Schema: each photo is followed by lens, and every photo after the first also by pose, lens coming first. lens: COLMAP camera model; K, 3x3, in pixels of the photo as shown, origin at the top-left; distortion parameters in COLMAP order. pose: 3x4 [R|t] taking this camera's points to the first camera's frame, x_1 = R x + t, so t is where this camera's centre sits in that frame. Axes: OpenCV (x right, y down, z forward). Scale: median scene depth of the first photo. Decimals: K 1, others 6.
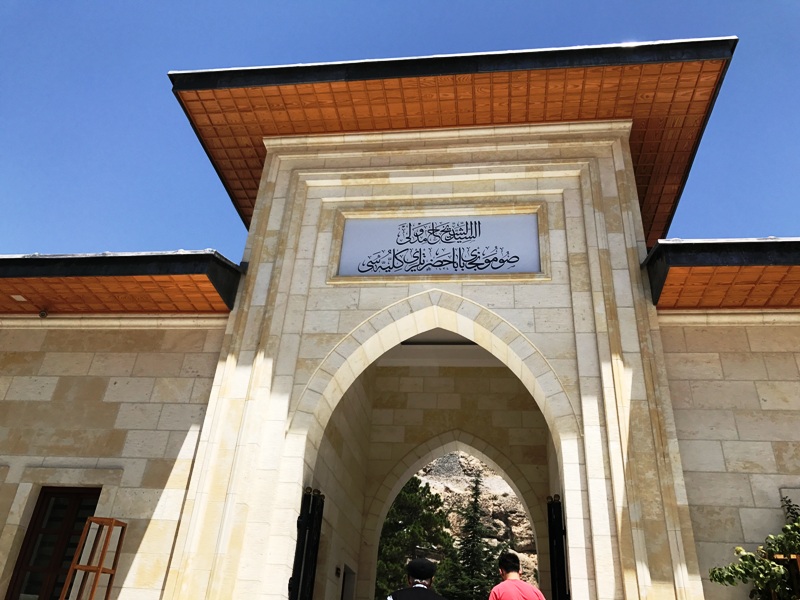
lens RADIAL K [[643.1, 0, 400.0], [0, 643.1, 300.0], [0, 0, 1]] dist [-0.001809, -0.003227]
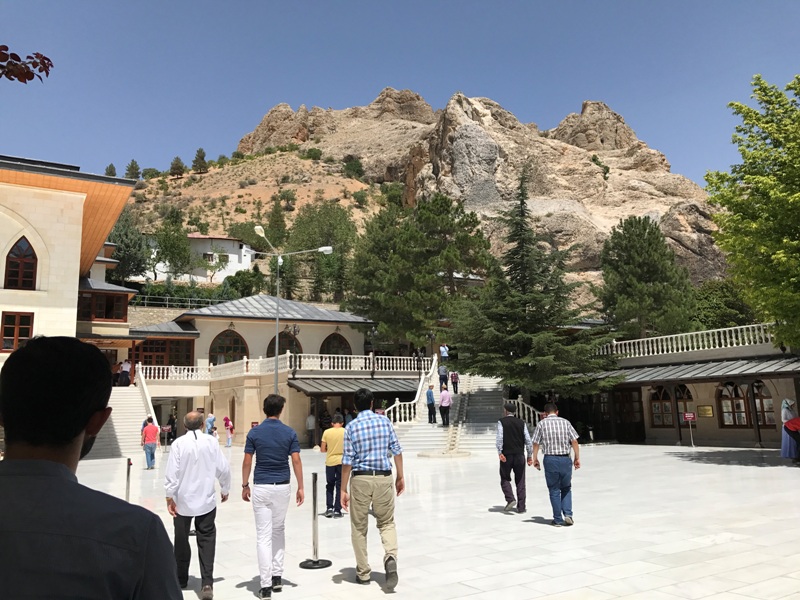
lens RADIAL K [[643.1, 0, 400.0], [0, 643.1, 300.0], [0, 0, 1]] dist [-0.001809, -0.003227]
pose [[0.991704, -0.106670, -0.071721, 0.008071], [0.125708, 0.921316, 0.367932, 0.060424], [0.026830, -0.373896, 0.927082, 0.122083]]
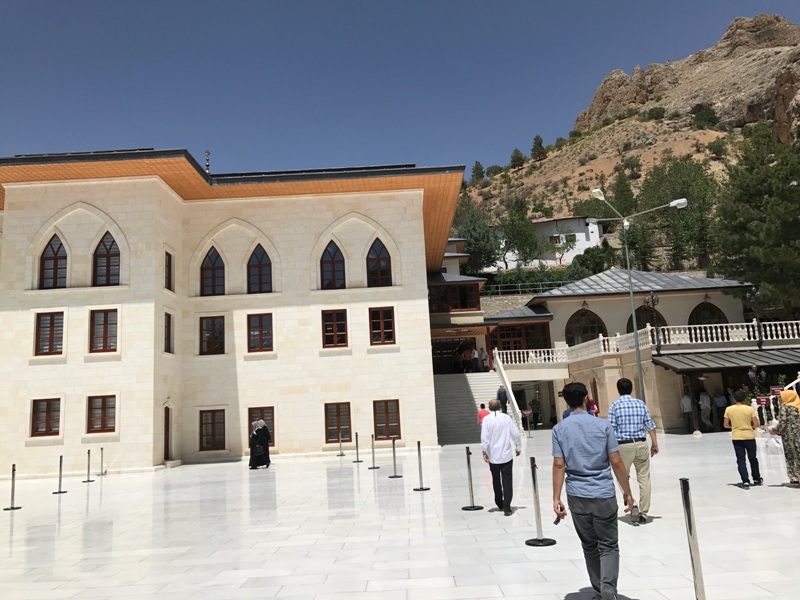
lens RADIAL K [[643.1, 0, 400.0], [0, 643.1, 300.0], [0, 0, 1]] dist [-0.001809, -0.003227]
pose [[0.795216, -0.204968, -0.570631, 0.003592], [0.403083, 0.881758, 0.245002, 0.073267], [0.452941, -0.424842, 0.783807, 0.143309]]
